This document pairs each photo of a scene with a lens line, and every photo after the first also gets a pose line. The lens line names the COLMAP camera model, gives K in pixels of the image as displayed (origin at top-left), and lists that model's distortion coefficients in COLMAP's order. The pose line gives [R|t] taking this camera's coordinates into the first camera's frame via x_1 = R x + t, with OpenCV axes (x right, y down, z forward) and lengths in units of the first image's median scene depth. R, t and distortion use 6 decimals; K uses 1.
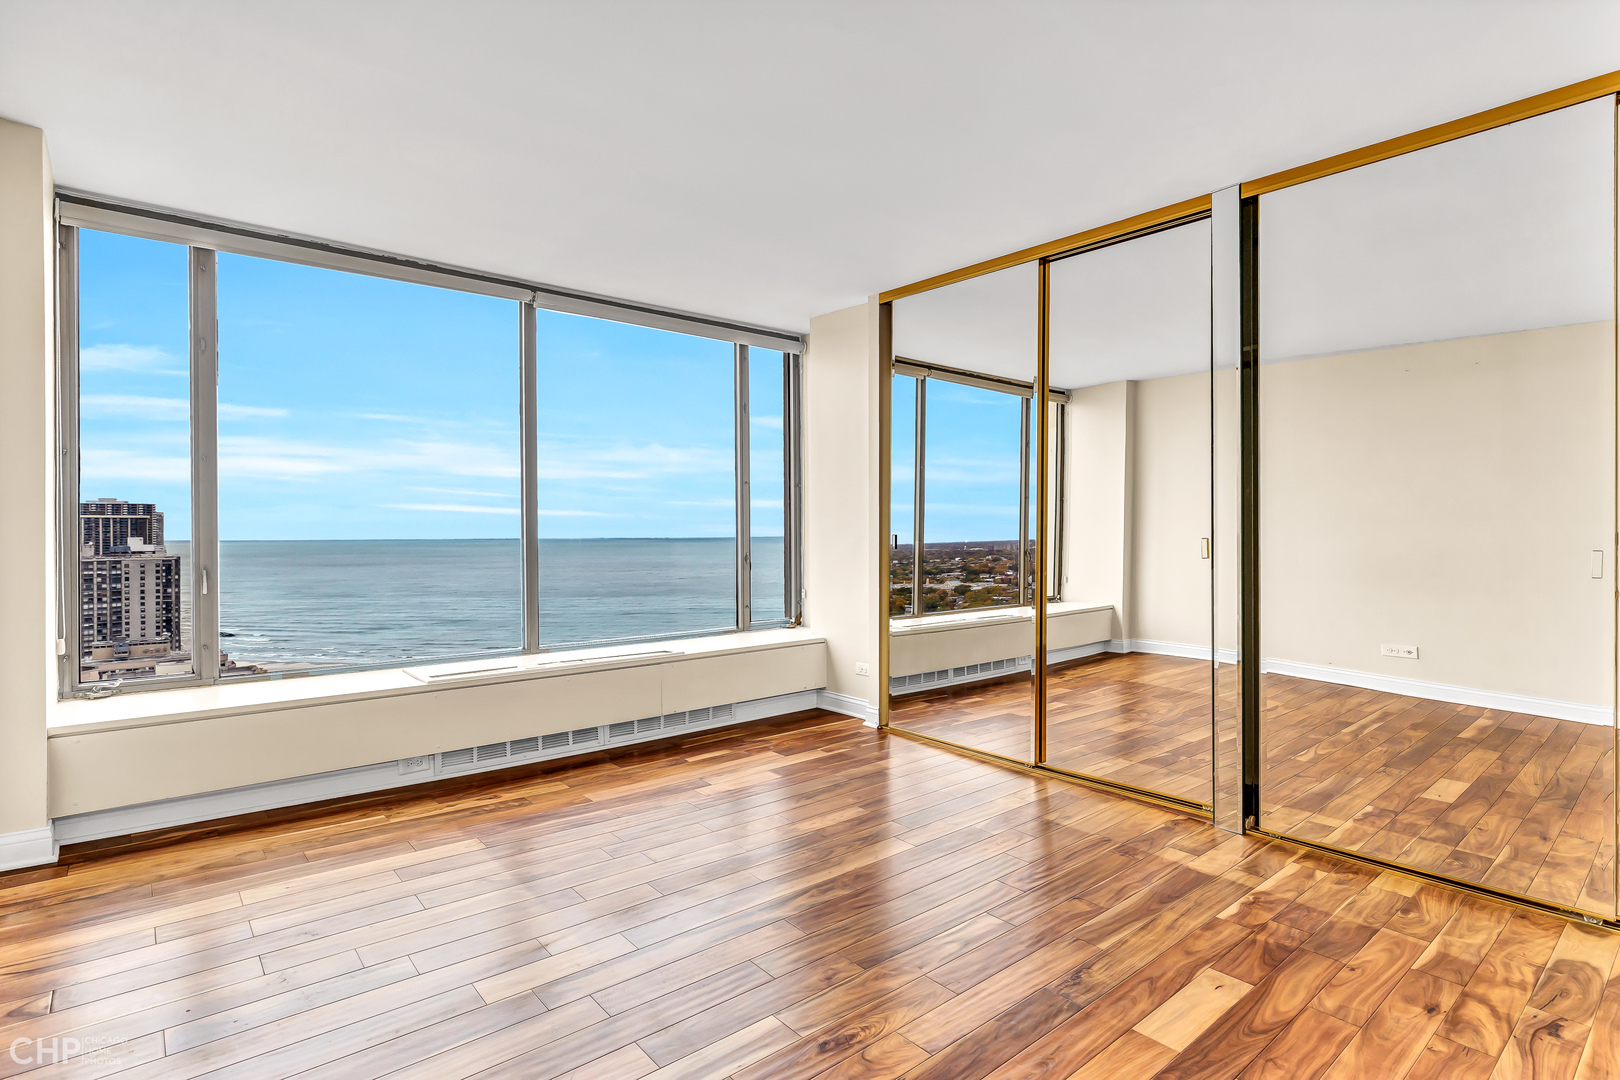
lens RADIAL K [[826.5, 0, 810.0], [0, 826.5, 540.0], [0, 0, 1]] dist [-0.001790, -0.000378]
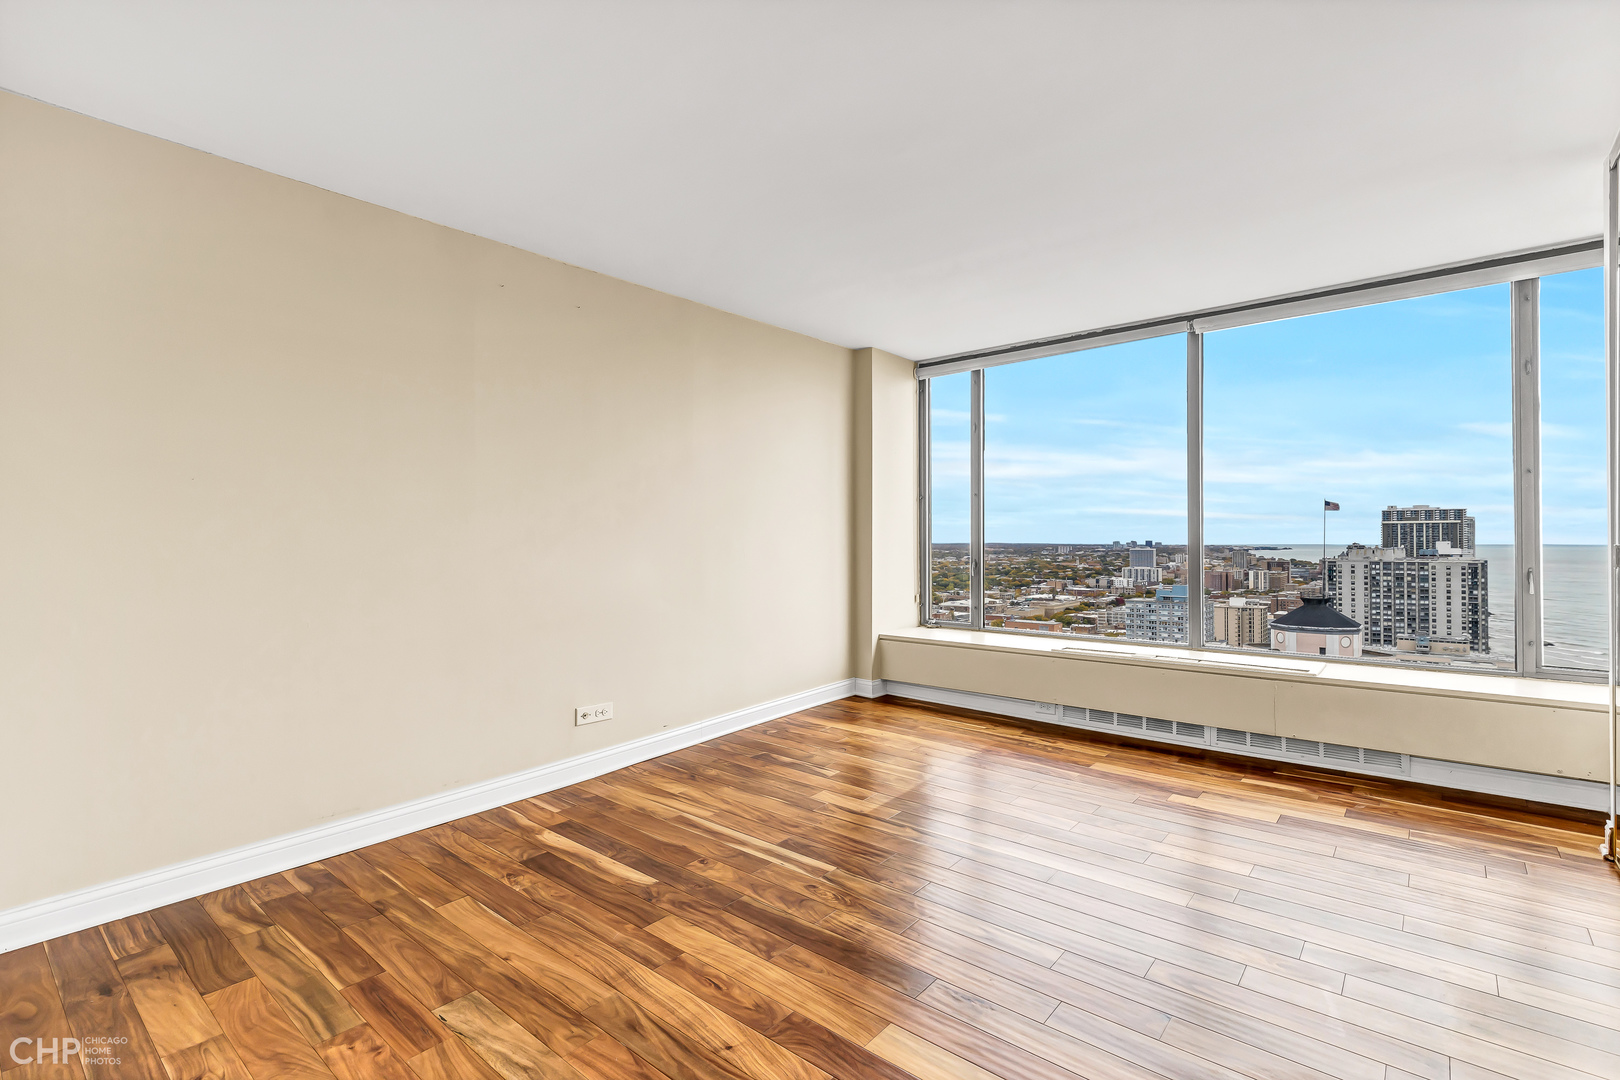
lens RADIAL K [[787.0, 0, 810.0], [0, 787.0, 540.0], [0, 0, 1]] dist [-0.002368, -0.000655]
pose [[0.127805, 0.002902, -0.991795, 0.093413], [-0.006878, 0.999974, 0.002039, -0.001012], [0.991775, 0.006561, 0.127822, 0.053216]]
